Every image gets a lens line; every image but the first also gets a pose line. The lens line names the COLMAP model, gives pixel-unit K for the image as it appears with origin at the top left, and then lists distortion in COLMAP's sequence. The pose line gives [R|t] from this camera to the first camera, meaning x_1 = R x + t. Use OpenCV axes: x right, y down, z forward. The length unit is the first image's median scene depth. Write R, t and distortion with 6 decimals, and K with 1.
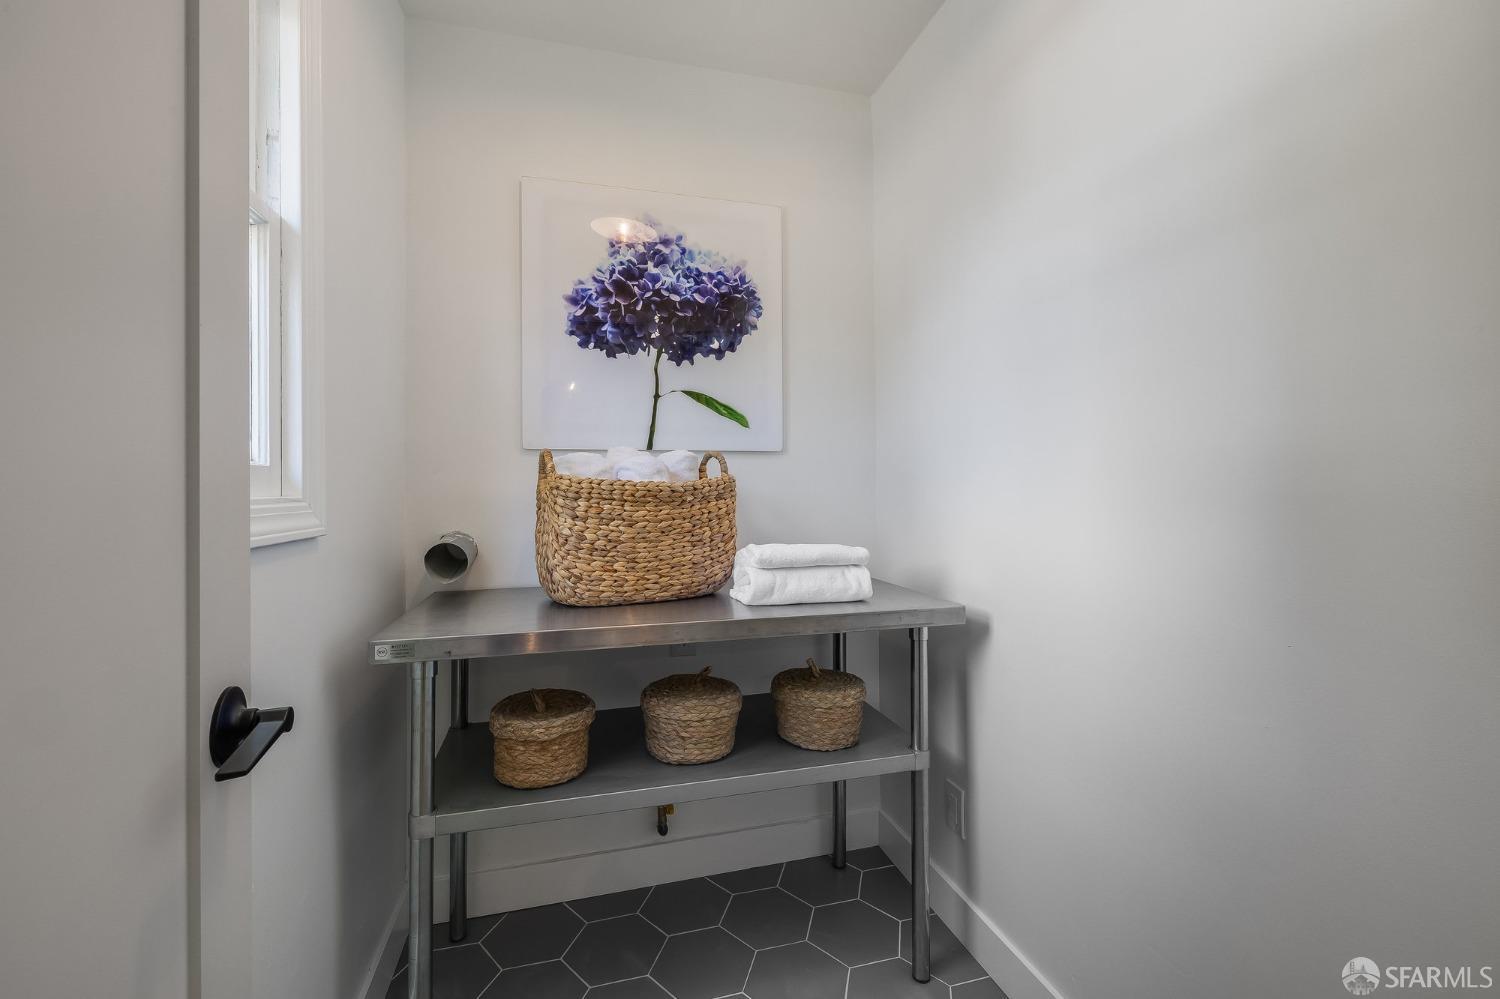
lens RADIAL K [[631.1, 0, 753.5], [0, 631.1, 478.7], [0, 0, 1]] dist [-0.012306, -0.000168]
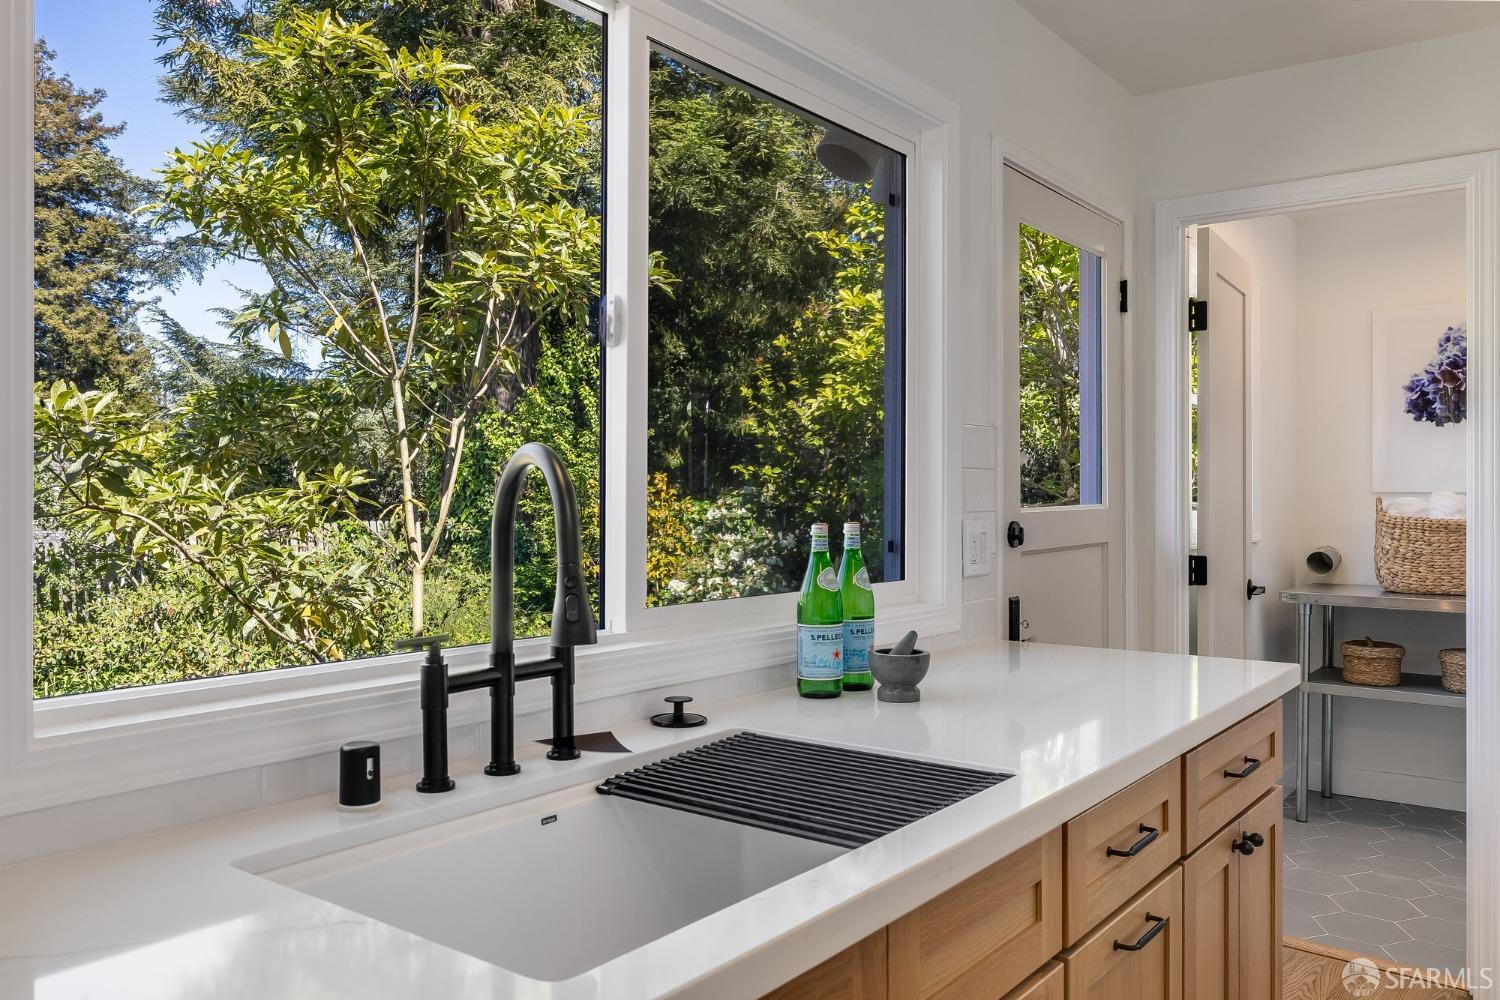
lens RADIAL K [[1164.4, 0, 749.0], [0, 1164.4, 495.7], [0, 0, 1]] dist [0.008221, -0.000273]
pose [[0.589636, 0.011113, -0.807593, 1.045768], [0.005294, 0.999831, 0.017624, -0.101042], [0.807652, -0.014667, 0.589477, -1.914371]]
